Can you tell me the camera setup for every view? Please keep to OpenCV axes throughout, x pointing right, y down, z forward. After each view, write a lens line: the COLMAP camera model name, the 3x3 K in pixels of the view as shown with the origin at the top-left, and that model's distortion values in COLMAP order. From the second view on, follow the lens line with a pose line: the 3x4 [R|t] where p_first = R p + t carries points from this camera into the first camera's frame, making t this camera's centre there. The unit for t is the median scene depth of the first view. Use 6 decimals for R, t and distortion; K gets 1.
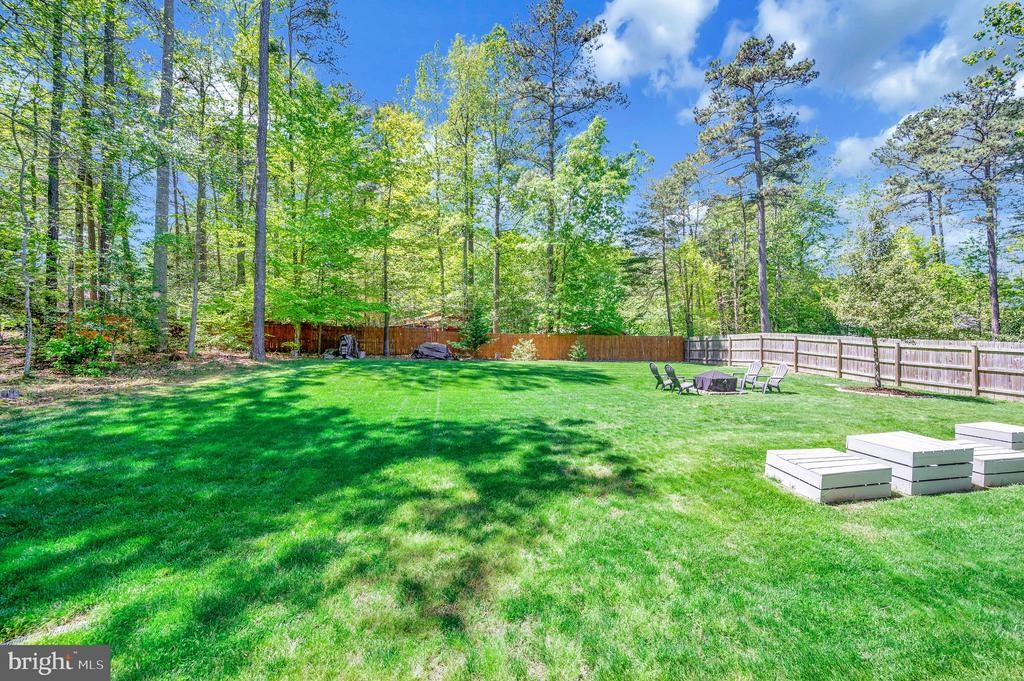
lens RADIAL K [[410.6, 0, 513.3], [0, 410.6, 328.9], [0, 0, 1]] dist [0.023243, -0.000088]
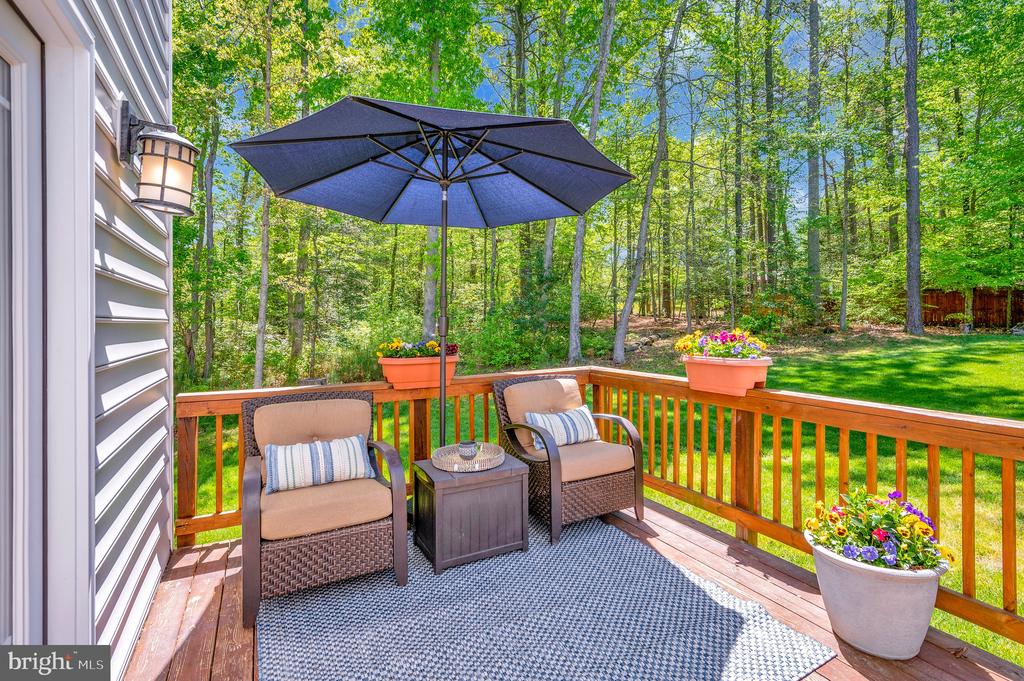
lens RADIAL K [[452.3, 0, 513.2], [0, 452.3, 325.7], [0, 0, 1]] dist [-0.000249, -0.000202]
pose [[0.276105, 0.002523, -0.961124, 0.082458], [0.046604, 0.998785, 0.016010, 0.000813], [0.959997, -0.049213, 0.275652, -0.098964]]
